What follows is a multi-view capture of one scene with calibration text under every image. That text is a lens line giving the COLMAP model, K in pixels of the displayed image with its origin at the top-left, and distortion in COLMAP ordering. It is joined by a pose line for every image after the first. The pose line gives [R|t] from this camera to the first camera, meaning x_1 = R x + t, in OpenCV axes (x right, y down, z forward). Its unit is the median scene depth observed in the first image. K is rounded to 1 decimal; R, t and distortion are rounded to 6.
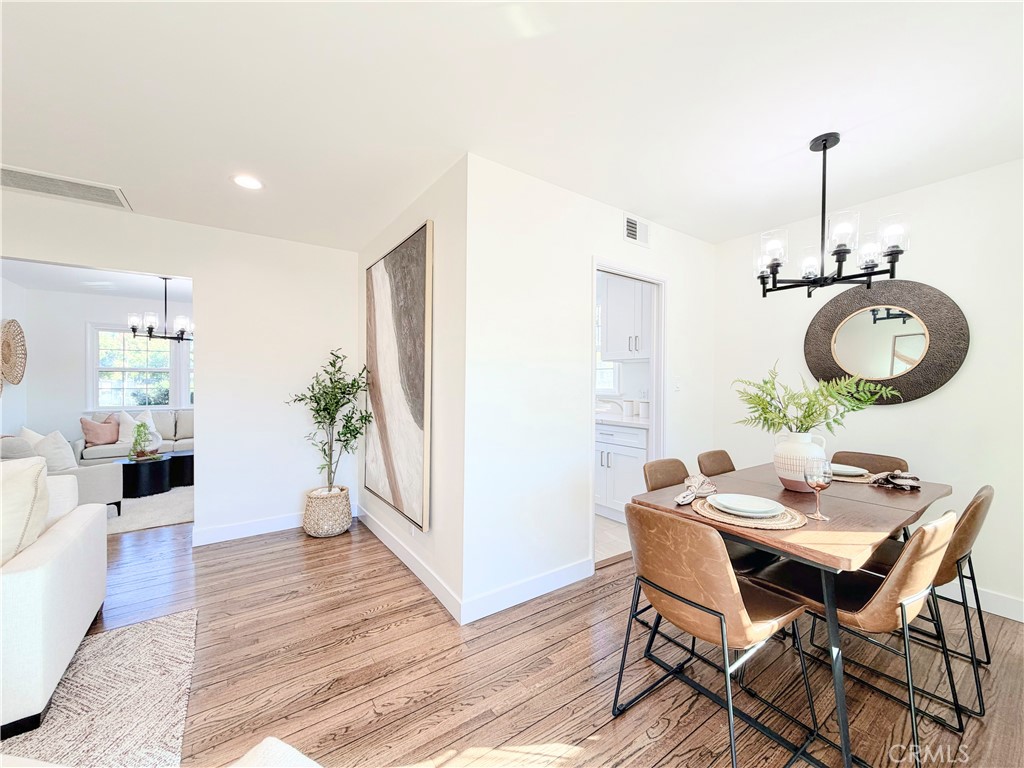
lens RADIAL K [[407.7, 0, 513.0], [0, 407.7, 388.1], [0, 0, 1]] dist [-0.000509, -0.000006]
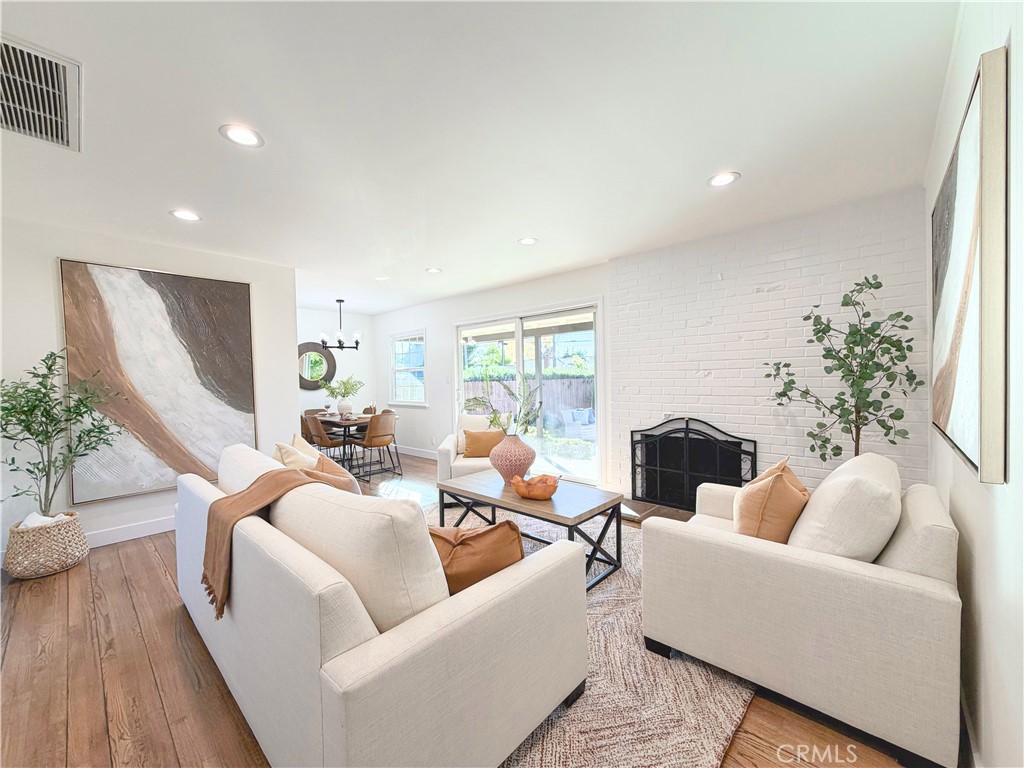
lens RADIAL K [[407.7, 0, 513.0], [0, 407.7, 388.1], [0, 0, 1]] dist [-0.000509, -0.000006]
pose [[-0.209579, -0.025136, 0.977469, -3.095781], [0.036909, 0.998754, 0.033597, -0.021517], [-0.977095, 0.043118, -0.208390, 0.506122]]
